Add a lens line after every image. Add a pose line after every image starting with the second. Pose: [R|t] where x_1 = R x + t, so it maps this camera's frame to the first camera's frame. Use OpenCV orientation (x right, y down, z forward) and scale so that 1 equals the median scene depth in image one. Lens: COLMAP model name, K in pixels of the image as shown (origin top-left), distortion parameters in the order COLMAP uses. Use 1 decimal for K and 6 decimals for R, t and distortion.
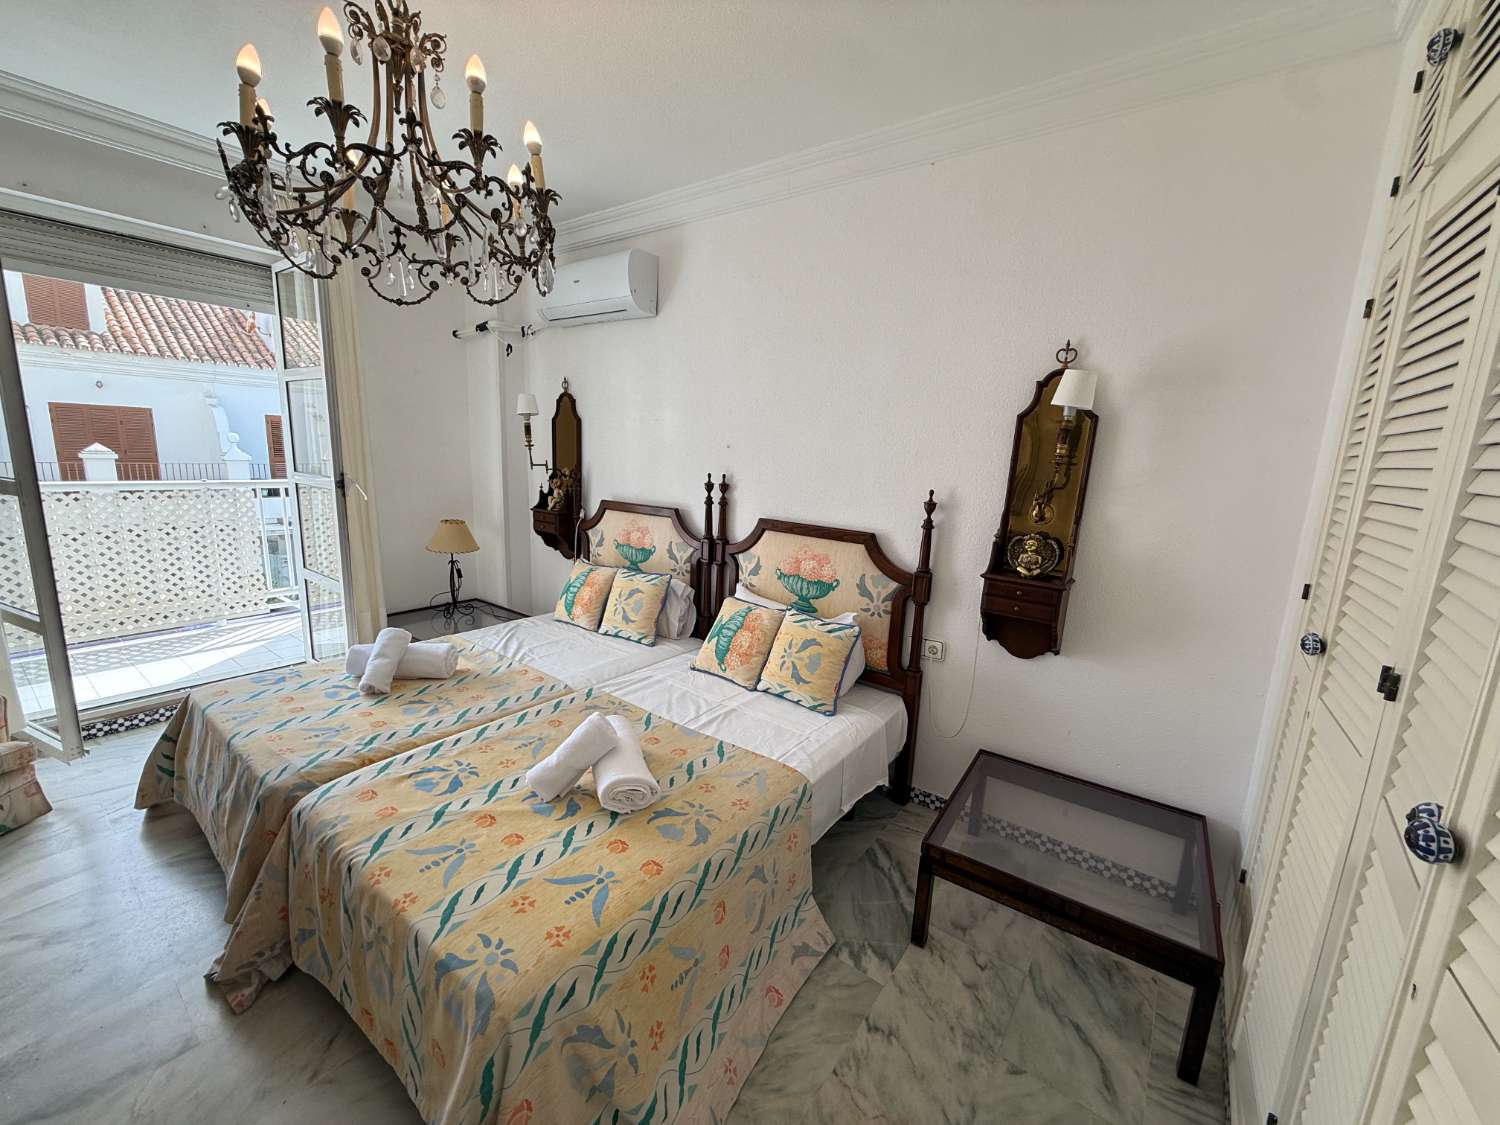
lens RADIAL K [[598.0, 0, 745.2], [0, 598.0, 562.9], [0, 0, 1]] dist [0.000482, -0.000151]
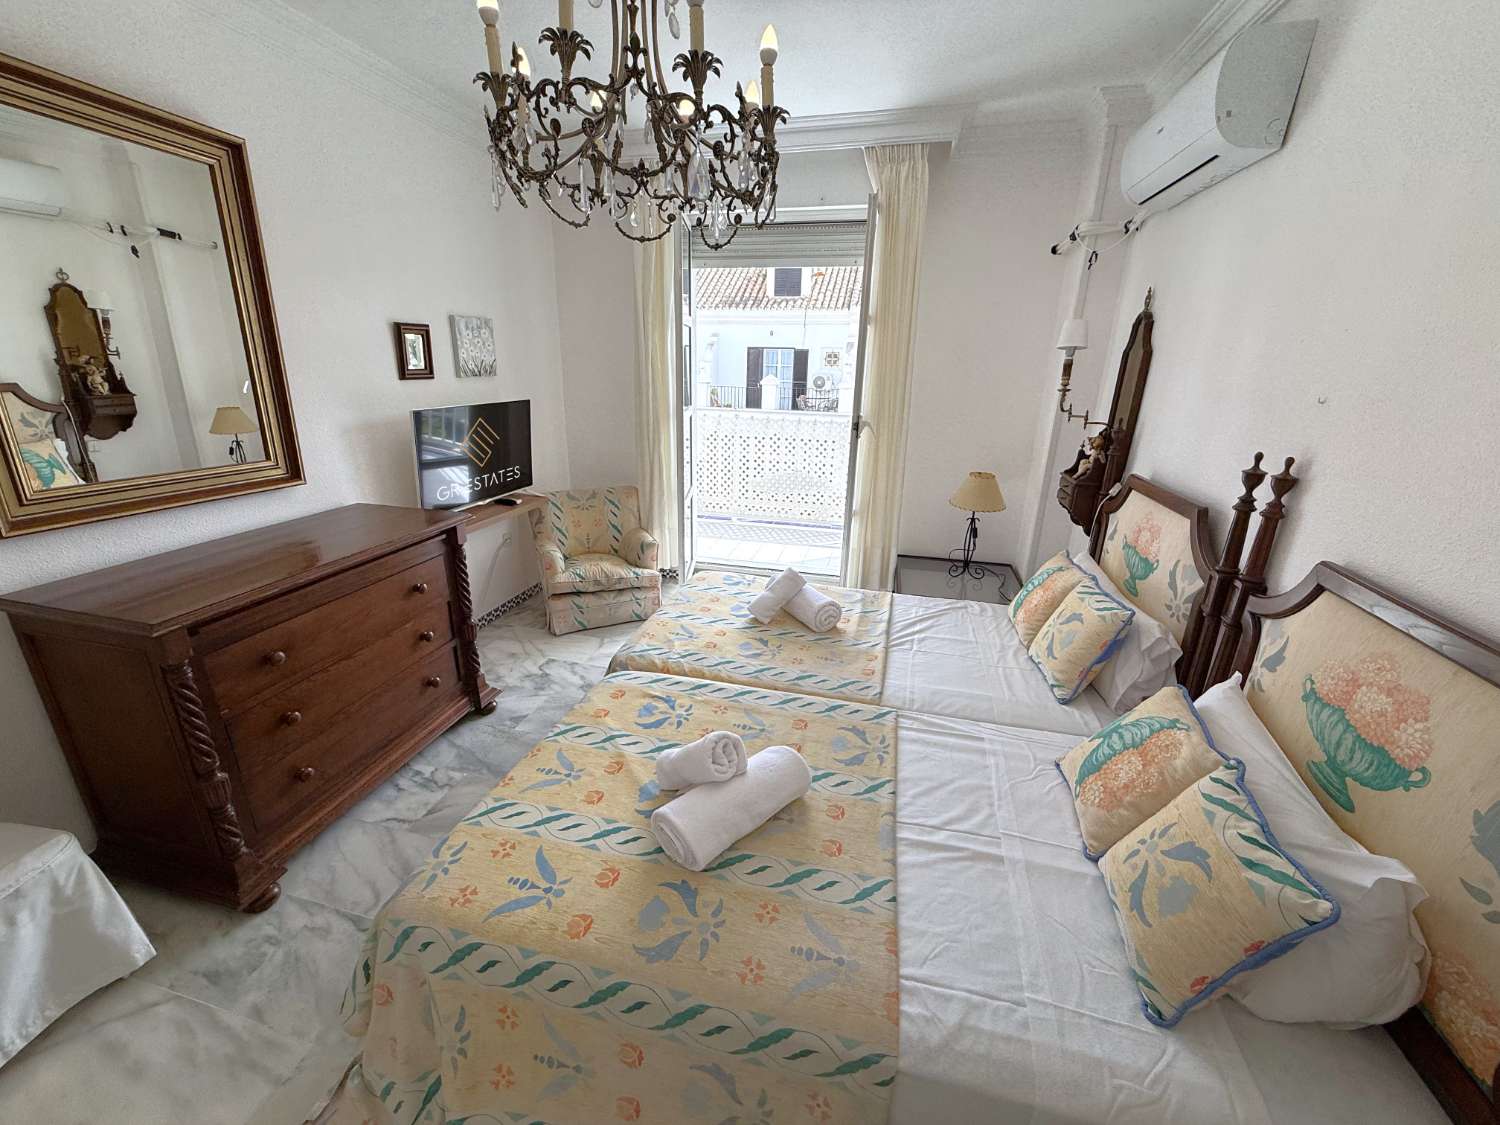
lens RADIAL K [[598.0, 0, 744.0], [0, 598.0, 563.1], [0, 0, 1]] dist [0.000482, -0.000151]
pose [[0.388692, 0.268470, -0.881387, 0.308874], [-0.173848, 0.960794, 0.215991, -0.113968], [0.904818, 0.069273, 0.420126, 0.475845]]
